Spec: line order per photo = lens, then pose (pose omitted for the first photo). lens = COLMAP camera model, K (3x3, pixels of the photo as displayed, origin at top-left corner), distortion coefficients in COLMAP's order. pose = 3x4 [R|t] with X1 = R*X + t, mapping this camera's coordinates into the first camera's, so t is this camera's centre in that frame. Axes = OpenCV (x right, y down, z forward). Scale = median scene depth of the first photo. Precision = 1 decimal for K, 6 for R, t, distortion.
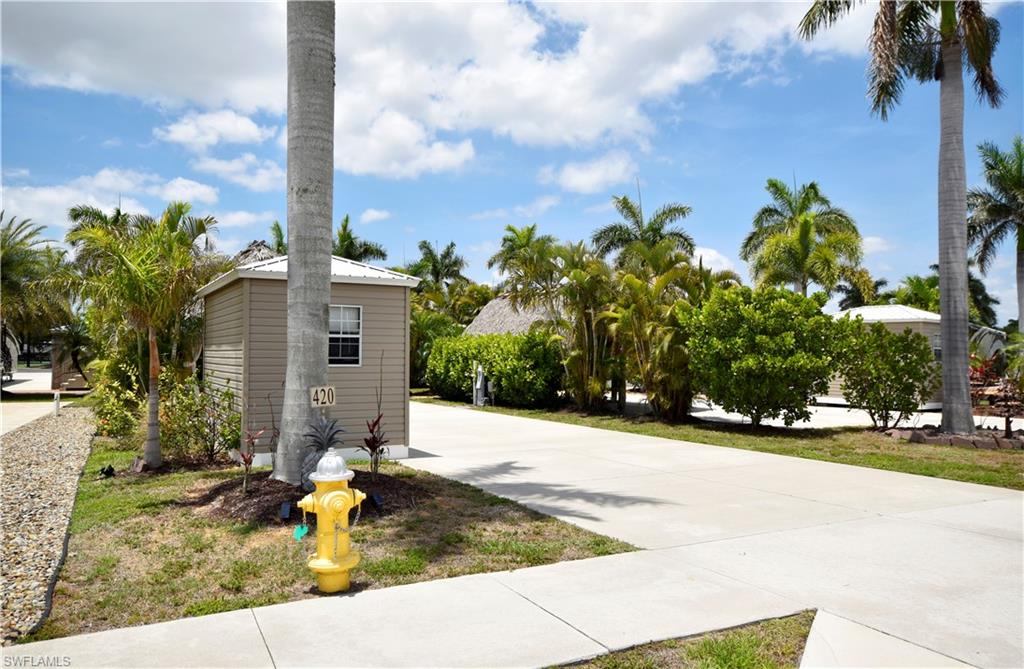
lens RADIAL K [[729.9, 0, 509.4], [0, 729.9, 337.1], [0, 0, 1]] dist [0.010089, 0.004682]
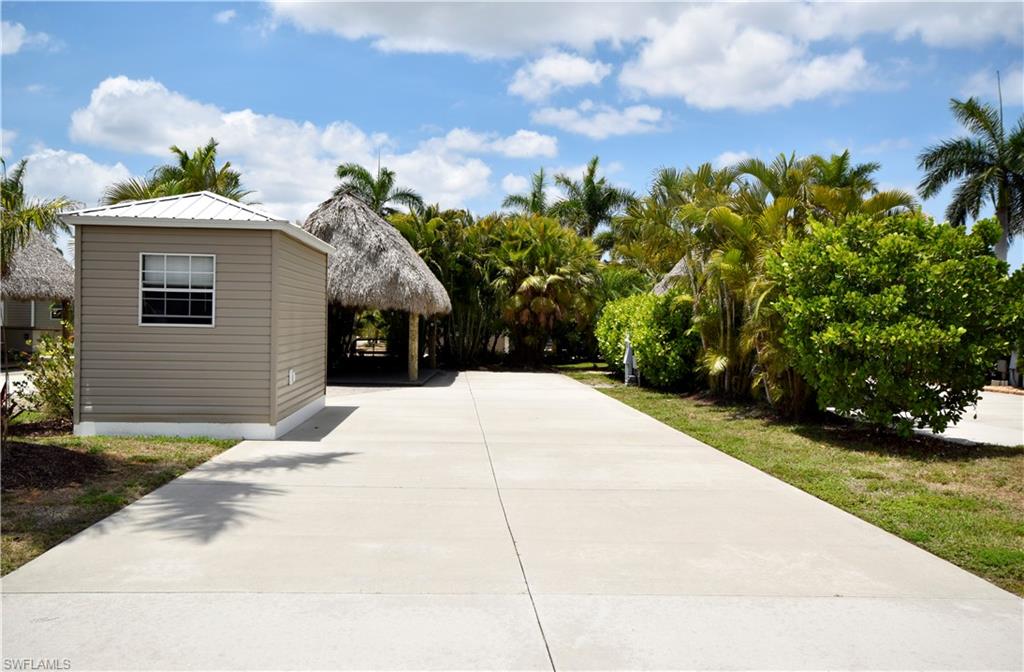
lens RADIAL K [[851.6, 0, 511.8], [0, 851.6, 328.7], [0, 0, 1]] dist [0.036057, 0.002638]
pose [[0.897767, 0.017269, -0.440132, 0.248753], [-0.004243, 0.999524, 0.030564, 0.004977], [0.440450, -0.025572, 0.897413, 0.124990]]
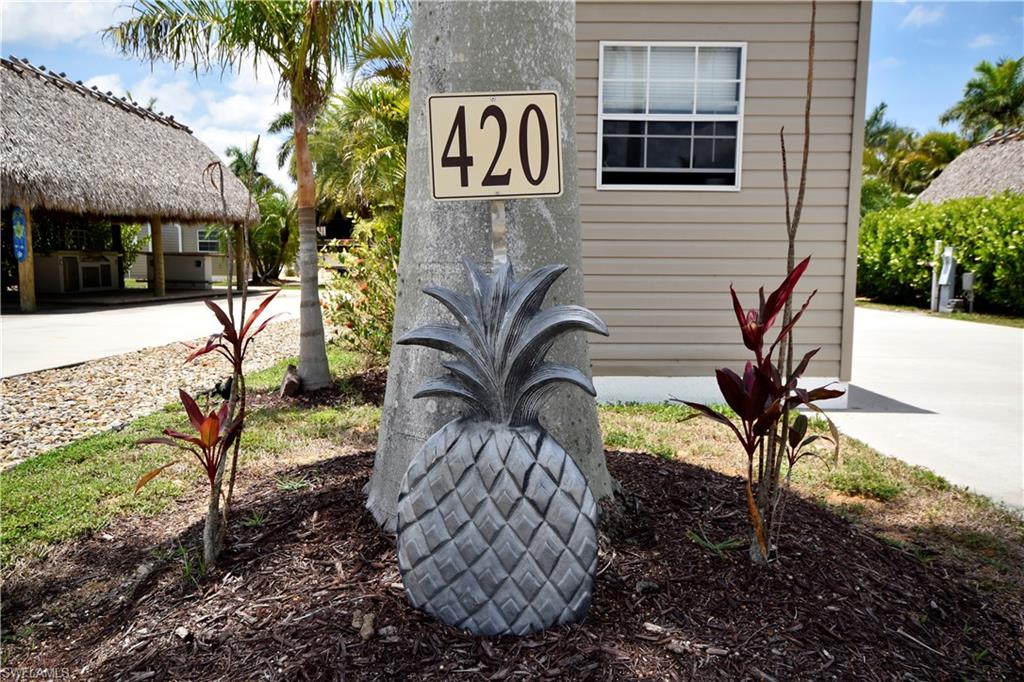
lens RADIAL K [[754.5, 0, 508.8], [0, 754.5, 341.2], [0, 0, 1]] dist [0.011996, 0.010816]
pose [[0.870846, 0.053986, -0.488582, -0.046343], [0.009507, 0.991915, 0.126547, 0.032731], [0.491464, -0.114848, 0.863292, 0.251394]]
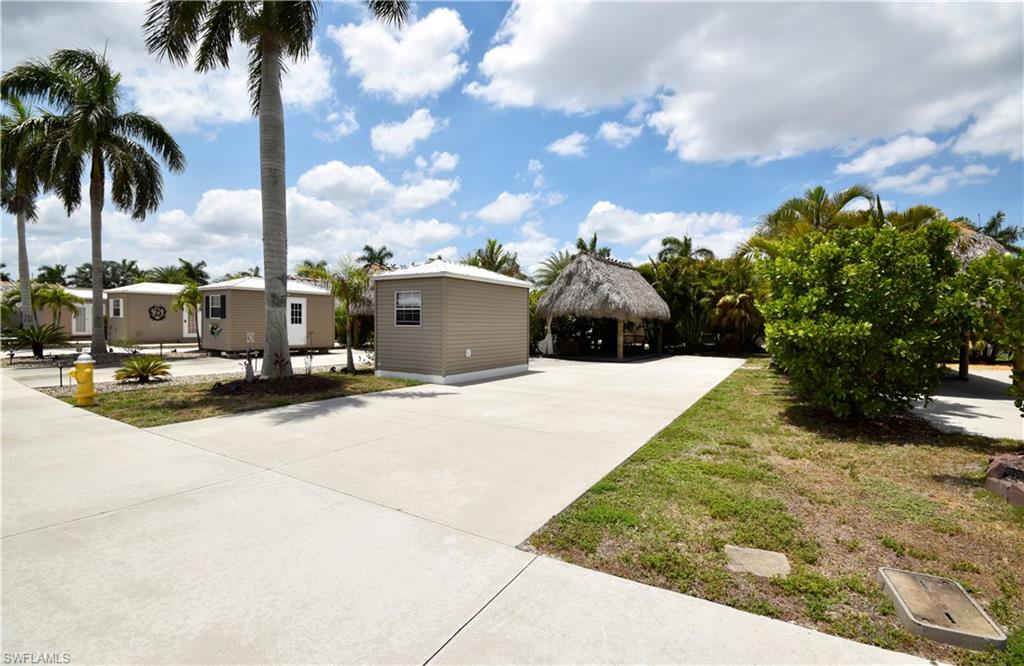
lens RADIAL K [[461.7, 0, 507.4], [0, 461.7, 337.1], [0, 0, 1]] dist [-0.015573, -0.000309]
pose [[0.471728, 0.027929, -0.881302, 0.387596], [0.014253, 0.999126, 0.039292, 0.011718], [0.881629, -0.031096, 0.470918, 0.312286]]
